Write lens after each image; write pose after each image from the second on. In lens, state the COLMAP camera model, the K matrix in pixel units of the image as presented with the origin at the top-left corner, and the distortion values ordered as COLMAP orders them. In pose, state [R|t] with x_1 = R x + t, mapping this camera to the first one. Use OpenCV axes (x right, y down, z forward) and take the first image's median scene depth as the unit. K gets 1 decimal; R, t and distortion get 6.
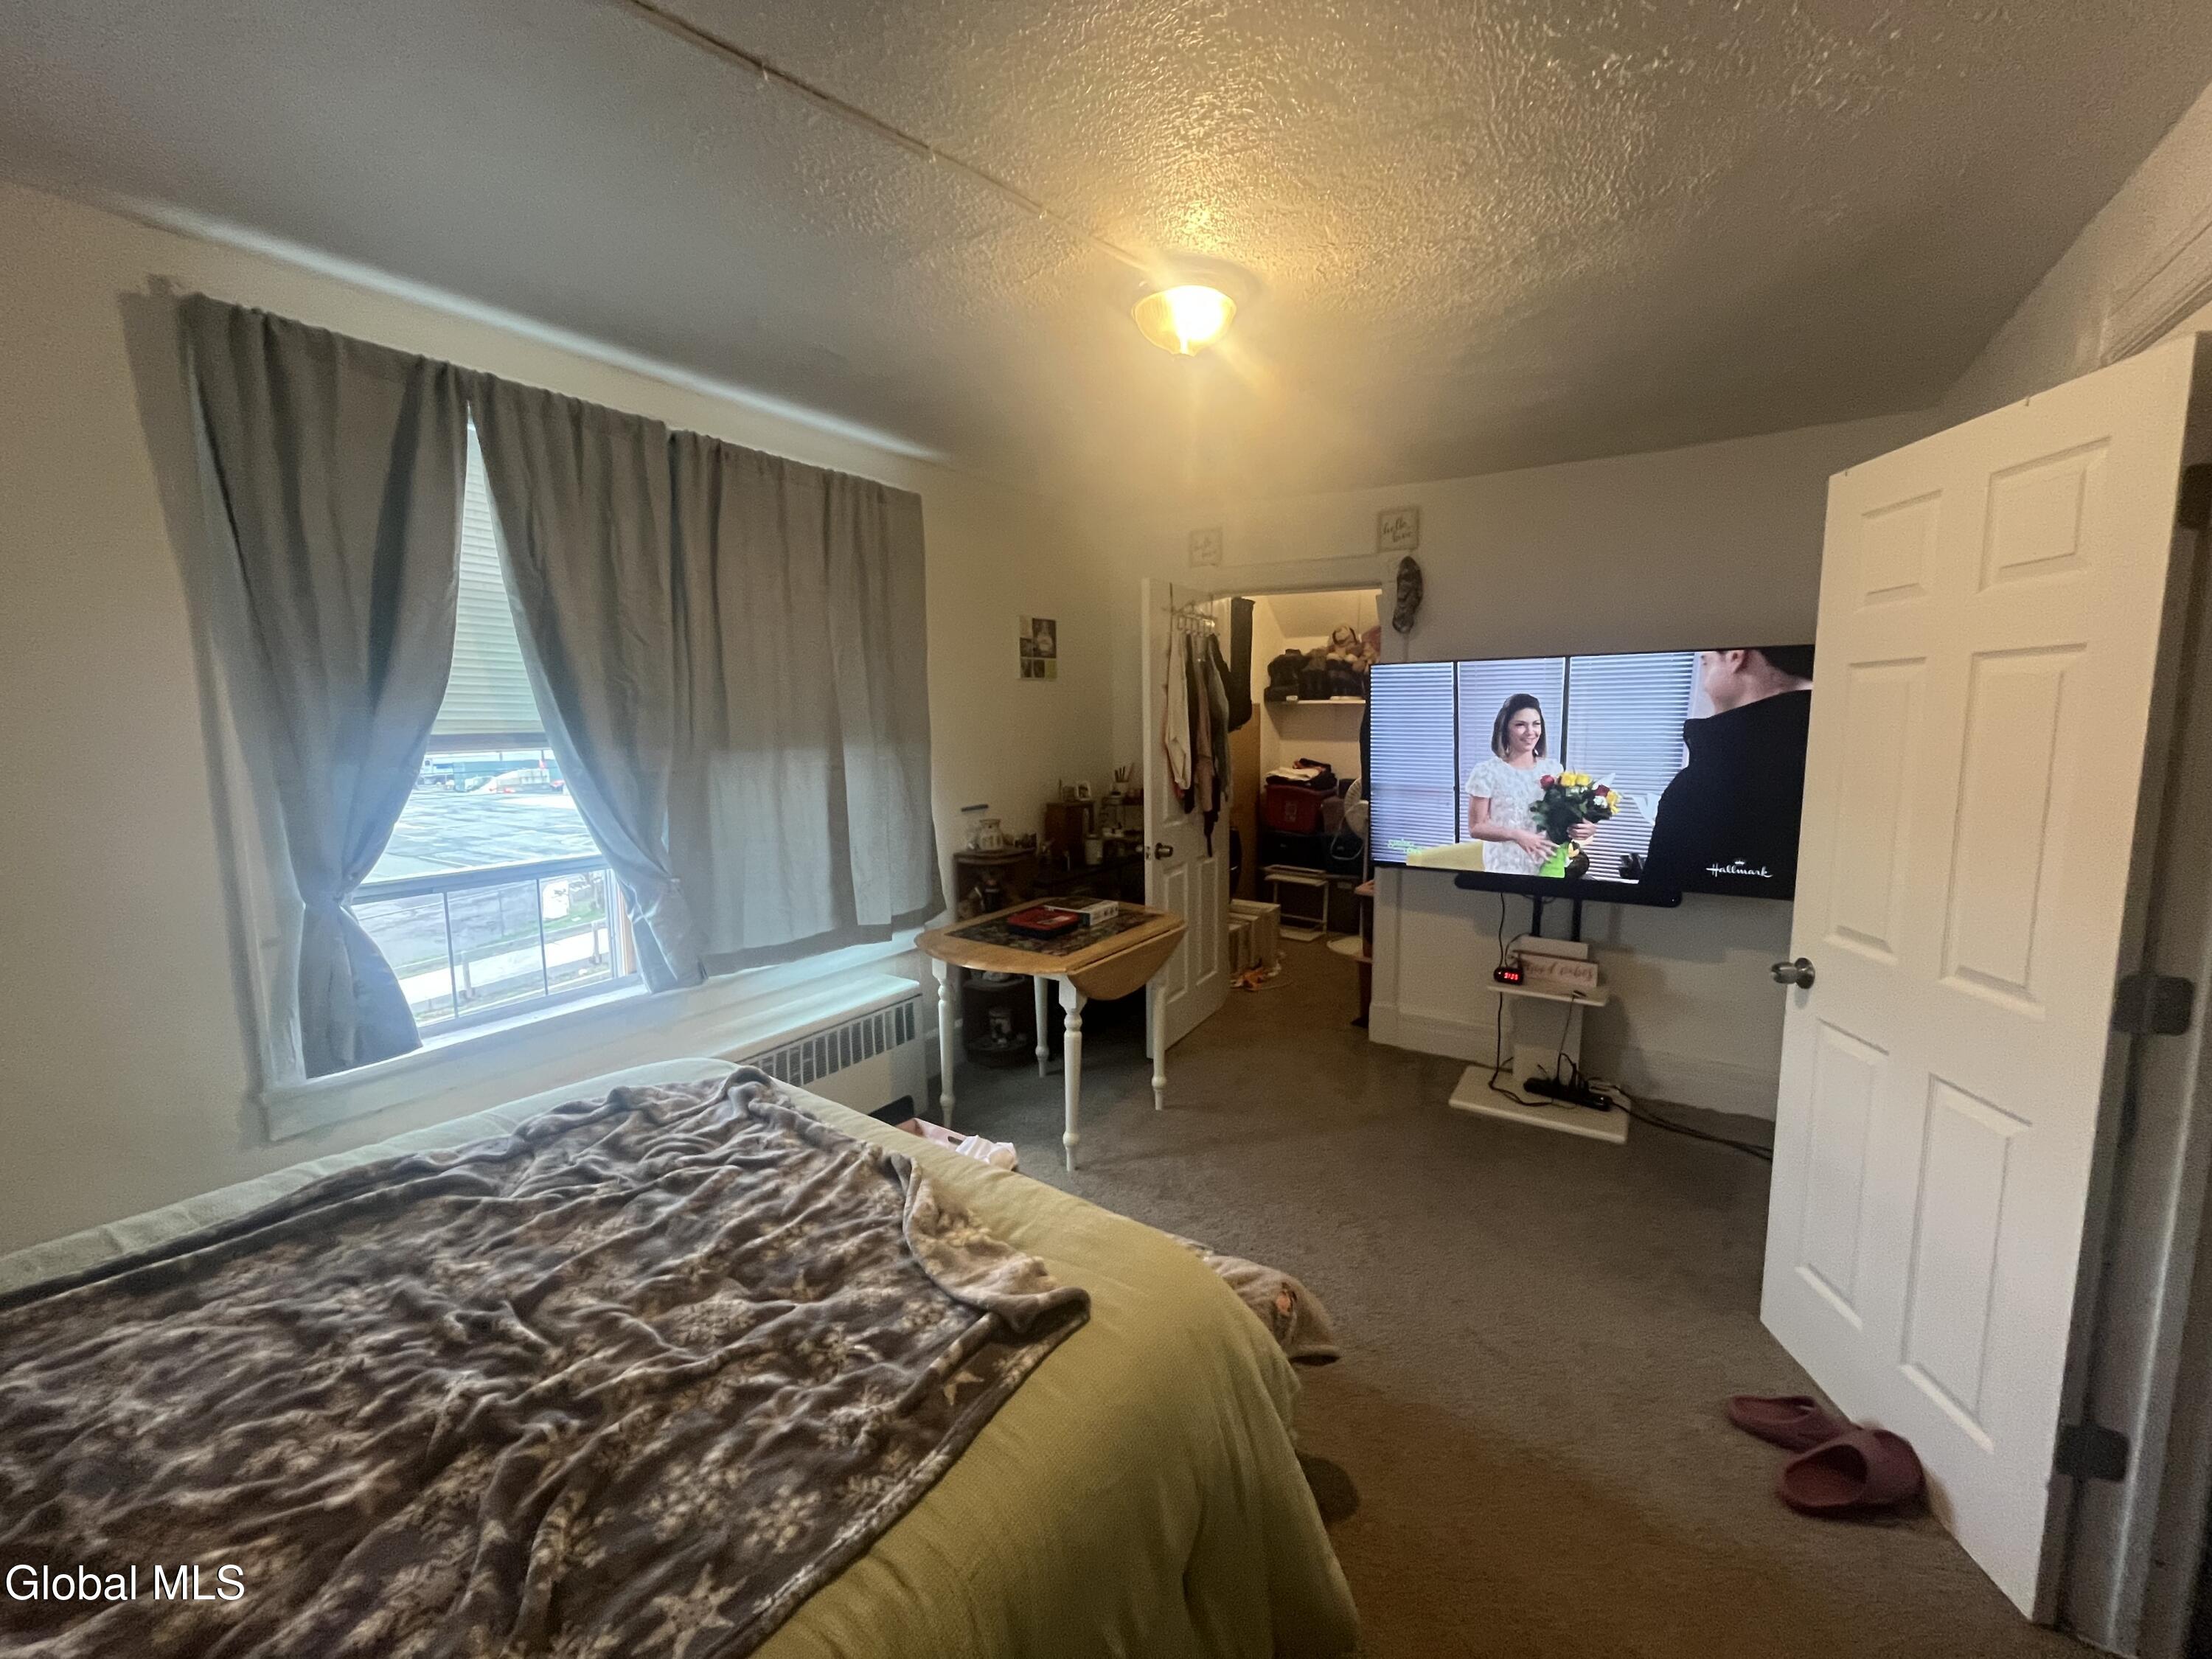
lens RADIAL K [[900.5, 0, 1121.3], [0, 900.5, 826.2], [0, 0, 1]] dist [-0.003309, -0.000098]
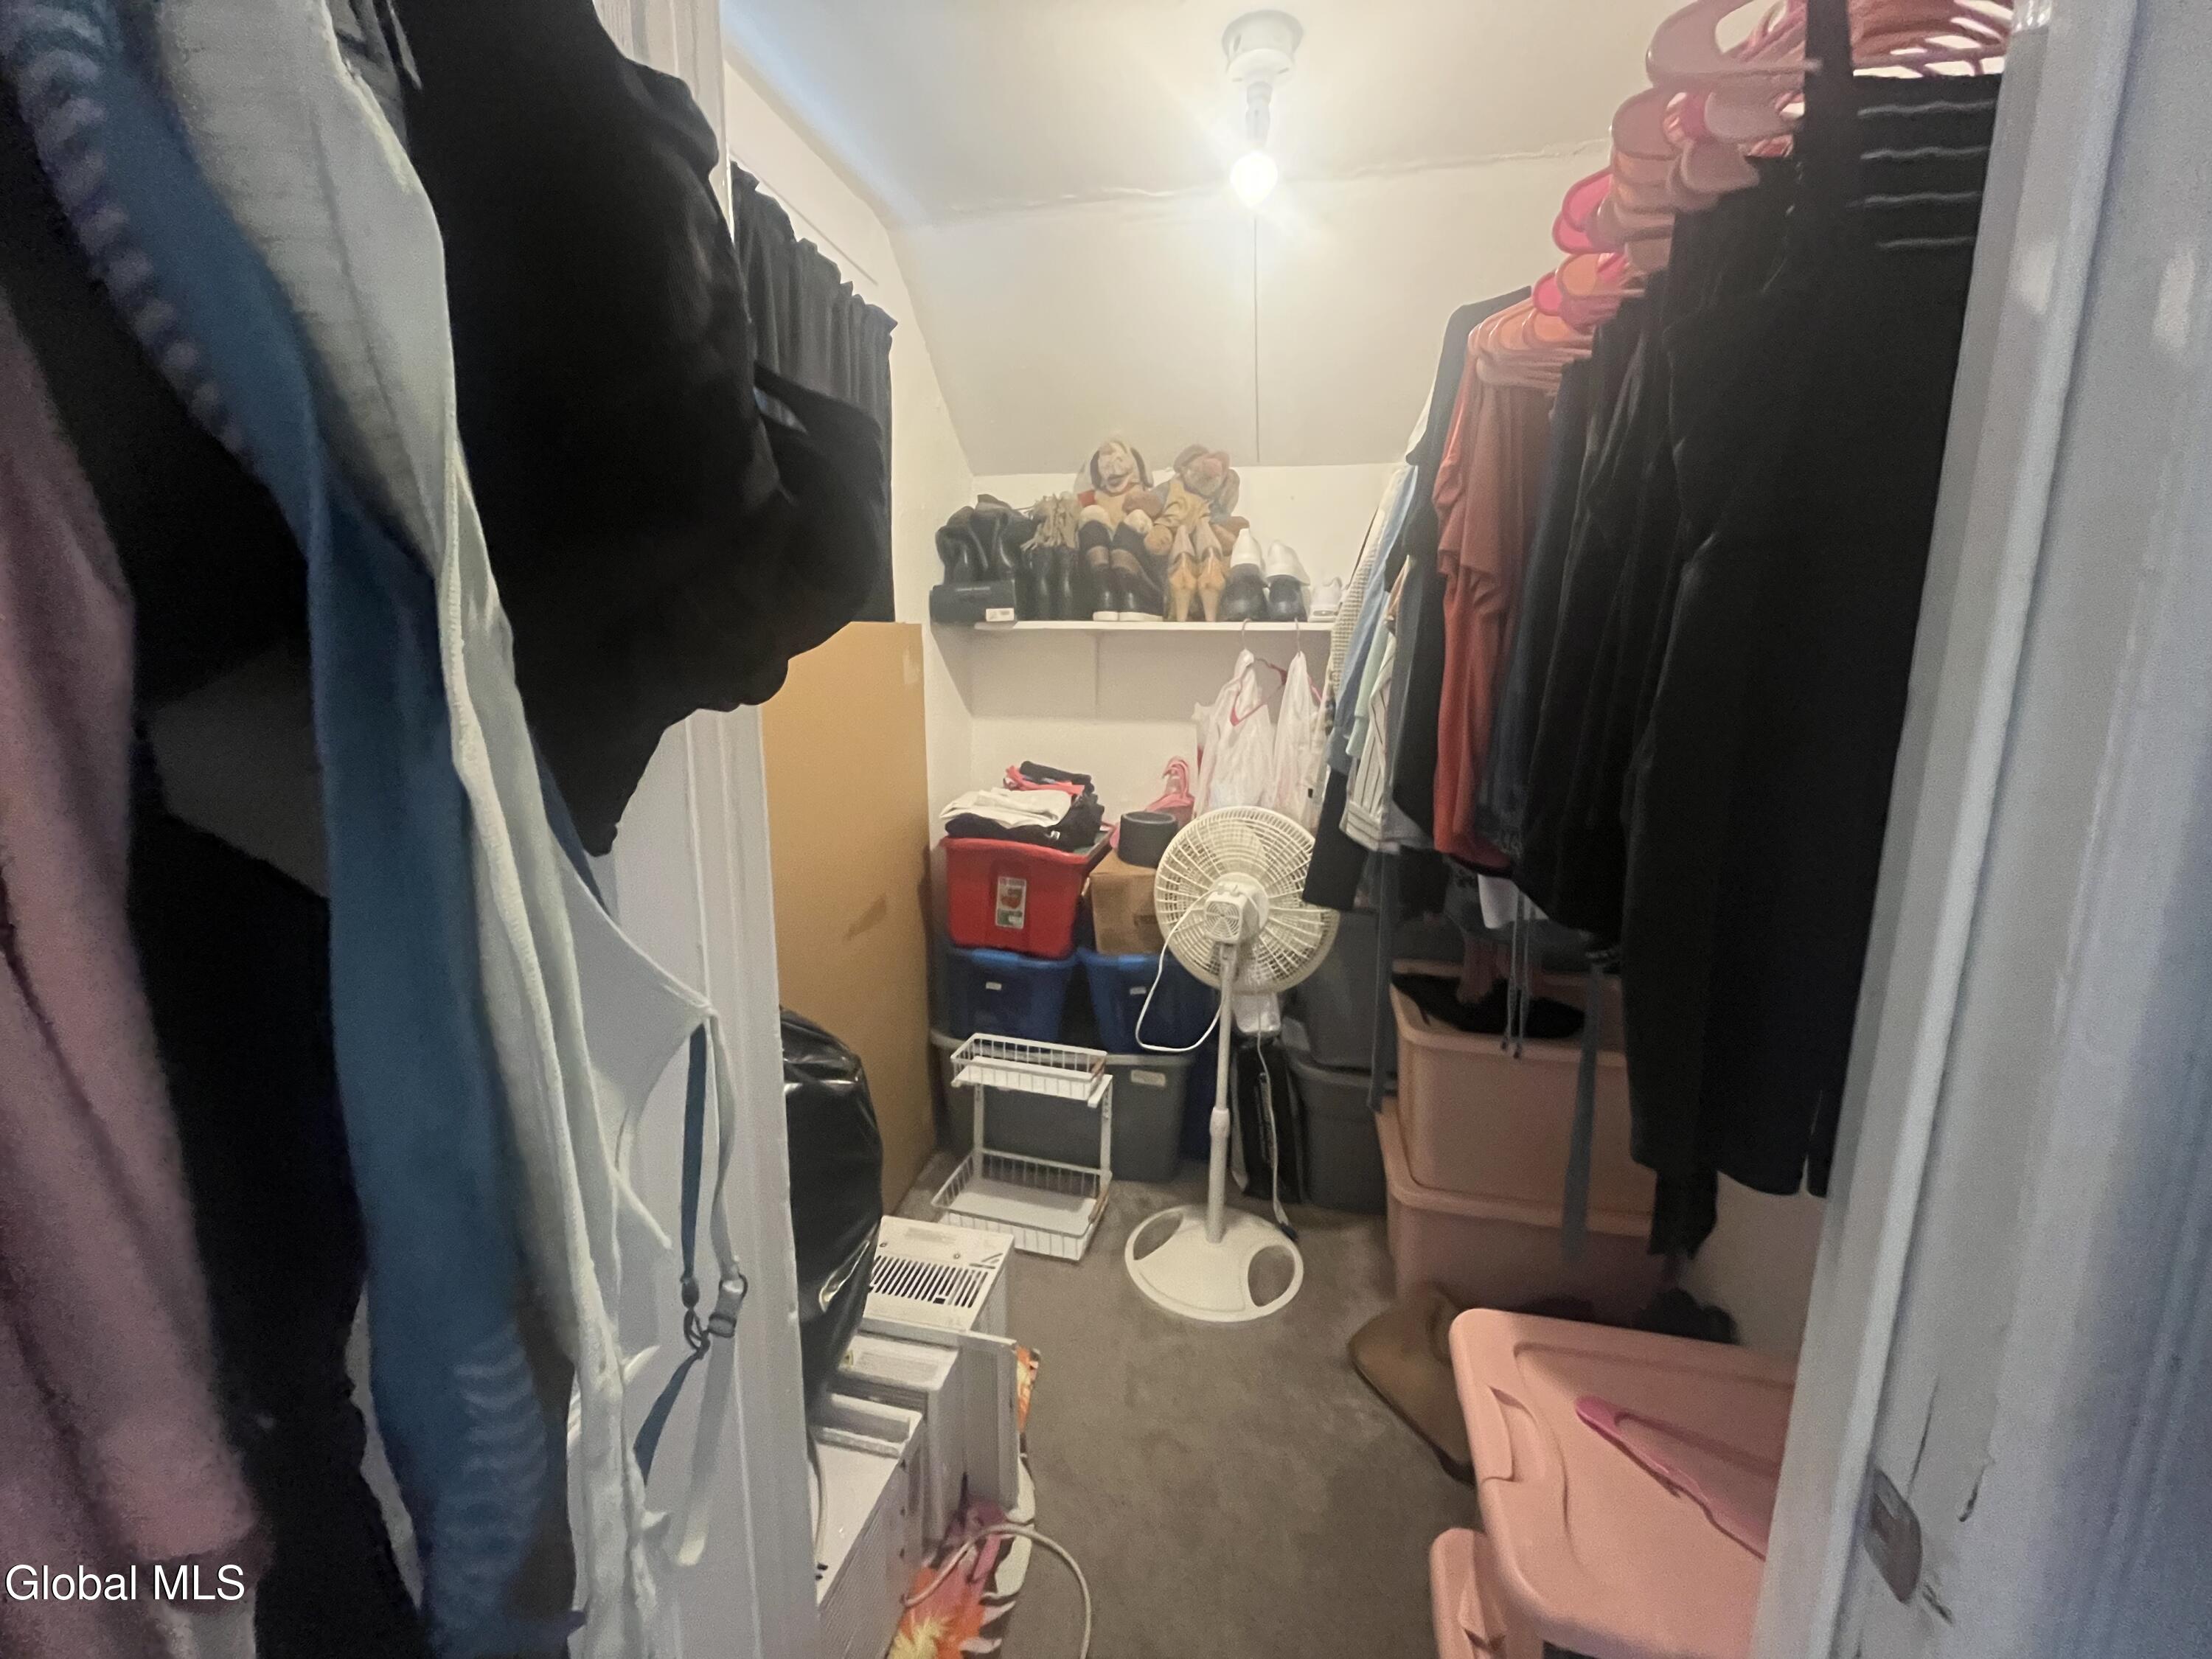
lens RADIAL K [[900.5, 0, 1111.3], [0, 900.5, 833.8], [0, 0, 1]] dist [-0.003309, -0.000098]
pose [[0.932114, -0.047110, 0.359088, 0.089056], [0.029640, 0.998101, 0.054004, -0.066164], [-0.360950, -0.039695, 0.931740, 0.615214]]
